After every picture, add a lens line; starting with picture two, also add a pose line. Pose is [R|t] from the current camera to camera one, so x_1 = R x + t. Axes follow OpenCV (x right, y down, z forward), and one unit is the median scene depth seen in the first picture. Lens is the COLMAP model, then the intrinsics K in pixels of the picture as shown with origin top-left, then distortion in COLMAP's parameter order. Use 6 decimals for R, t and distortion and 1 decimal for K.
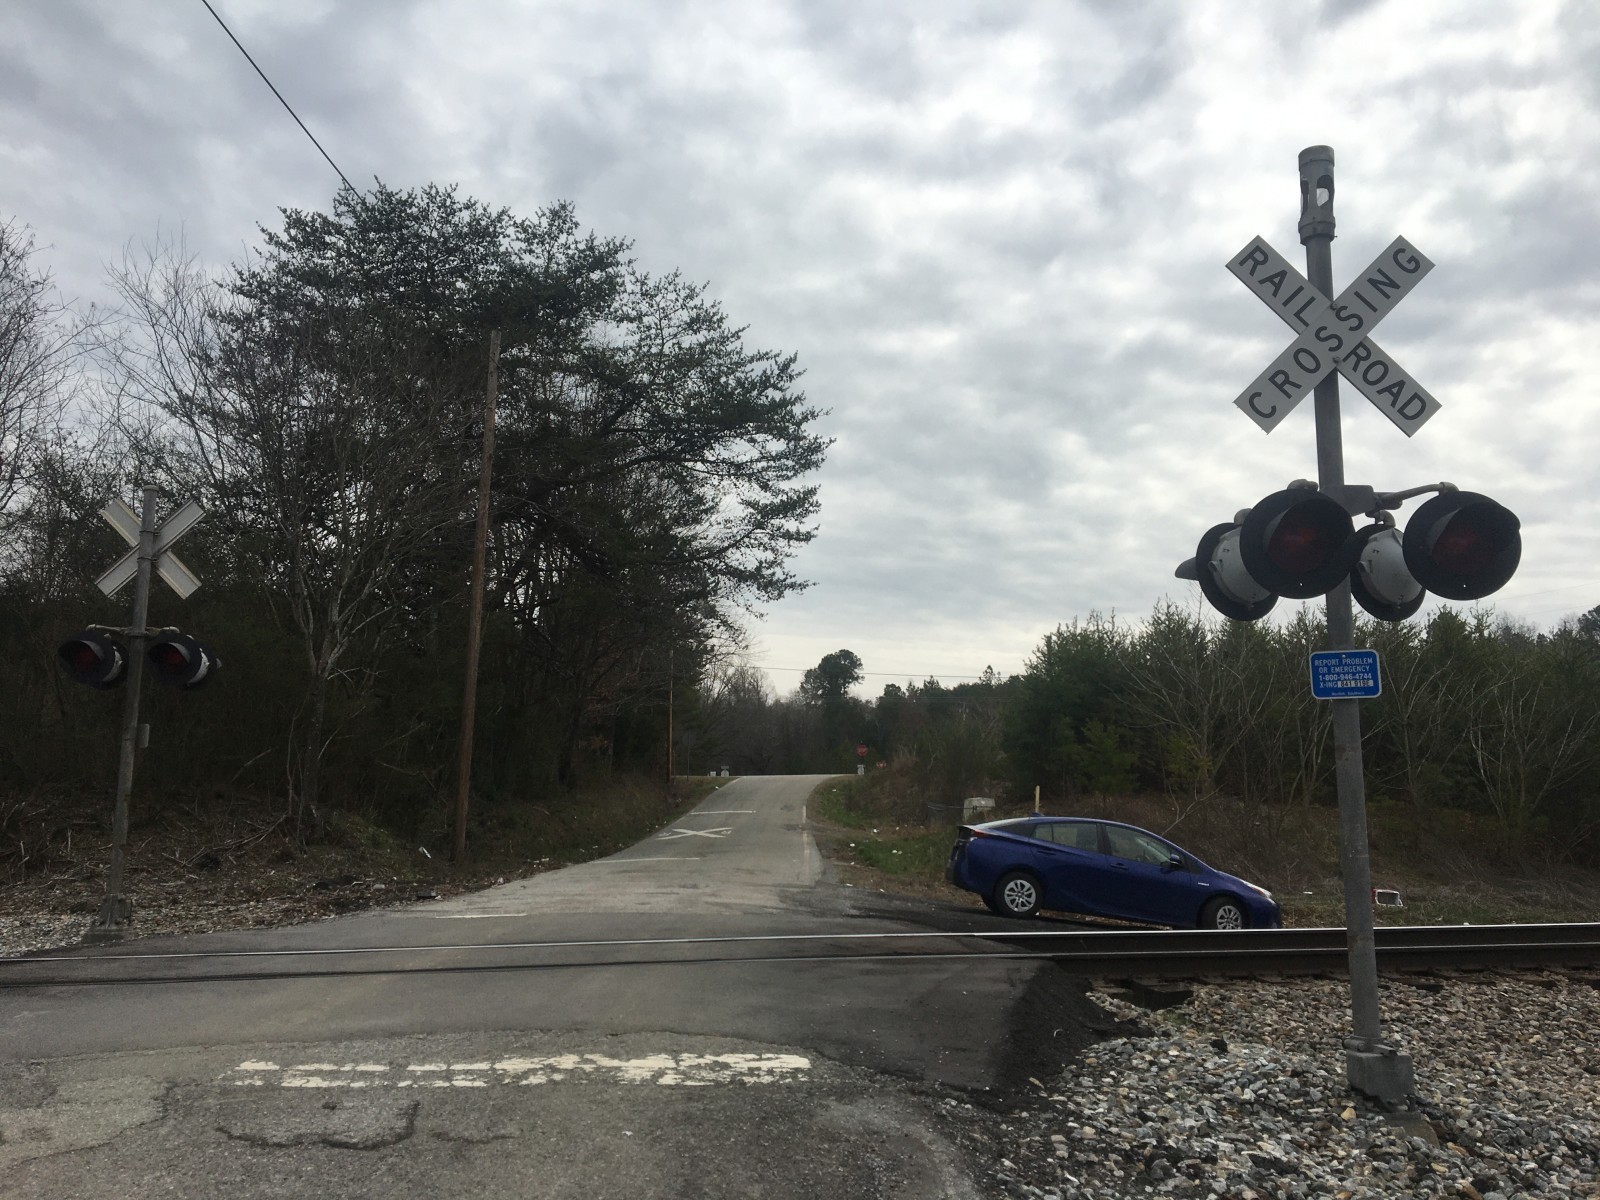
lens RADIAL K [[1344.2, 0, 782.9], [0, 1344.2, 613.3], [0, 0, 1]] dist [0.094226, -0.126800]
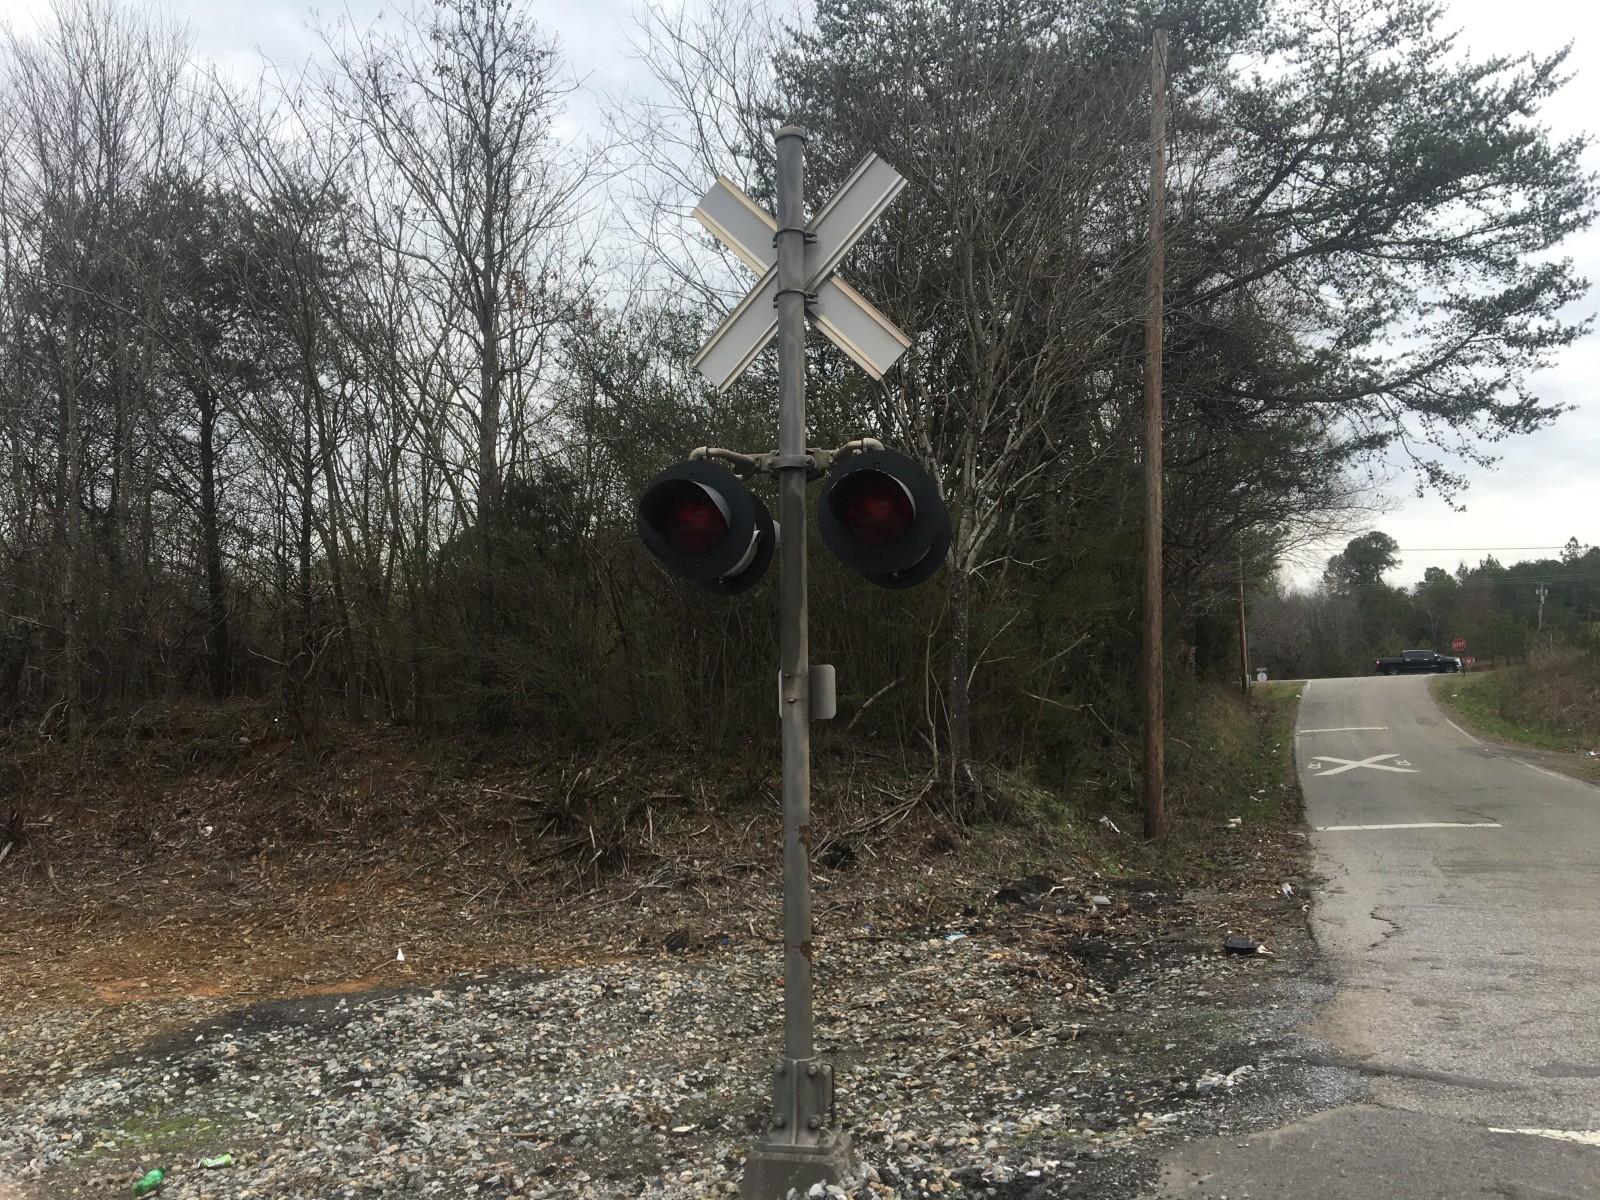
lens RADIAL K [[1344.2, 0, 781.3], [0, 1344.2, 630.7], [0, 0, 1]] dist [0.094226, -0.126800]
pose [[0.937123, -0.042570, -0.346394, -0.197316], [0.071088, 0.995008, 0.070038, 0.023135], [0.341683, -0.090259, 0.935471, 0.352689]]
